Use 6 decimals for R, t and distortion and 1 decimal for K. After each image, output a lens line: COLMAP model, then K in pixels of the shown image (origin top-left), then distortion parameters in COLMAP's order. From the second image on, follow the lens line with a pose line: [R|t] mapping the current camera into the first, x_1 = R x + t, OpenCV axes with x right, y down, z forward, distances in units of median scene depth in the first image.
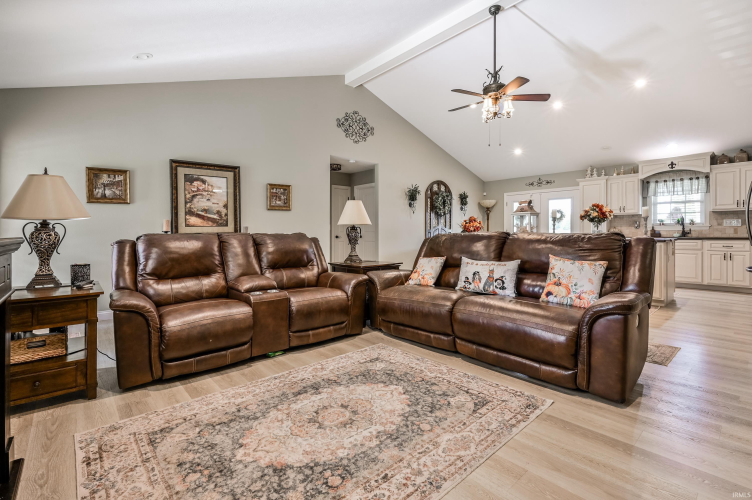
lens RADIAL K [[343.8, 0, 375.1], [0, 343.8, 247.9], [0, 0, 1]] dist [0.004487, 0.000733]
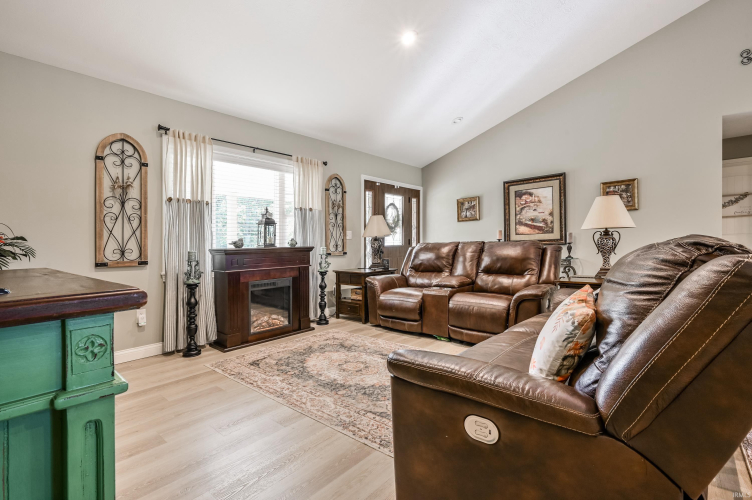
lens RADIAL K [[343.8, 0, 375.1], [0, 343.8, 243.9], [0, 0, 1]] dist [0.004487, 0.000733]
pose [[0.129390, 0.000698, -0.991594, 0.586699], [-0.024259, 0.999703, -0.002461, -0.017038], [0.991297, 0.024373, 0.129368, 0.380165]]
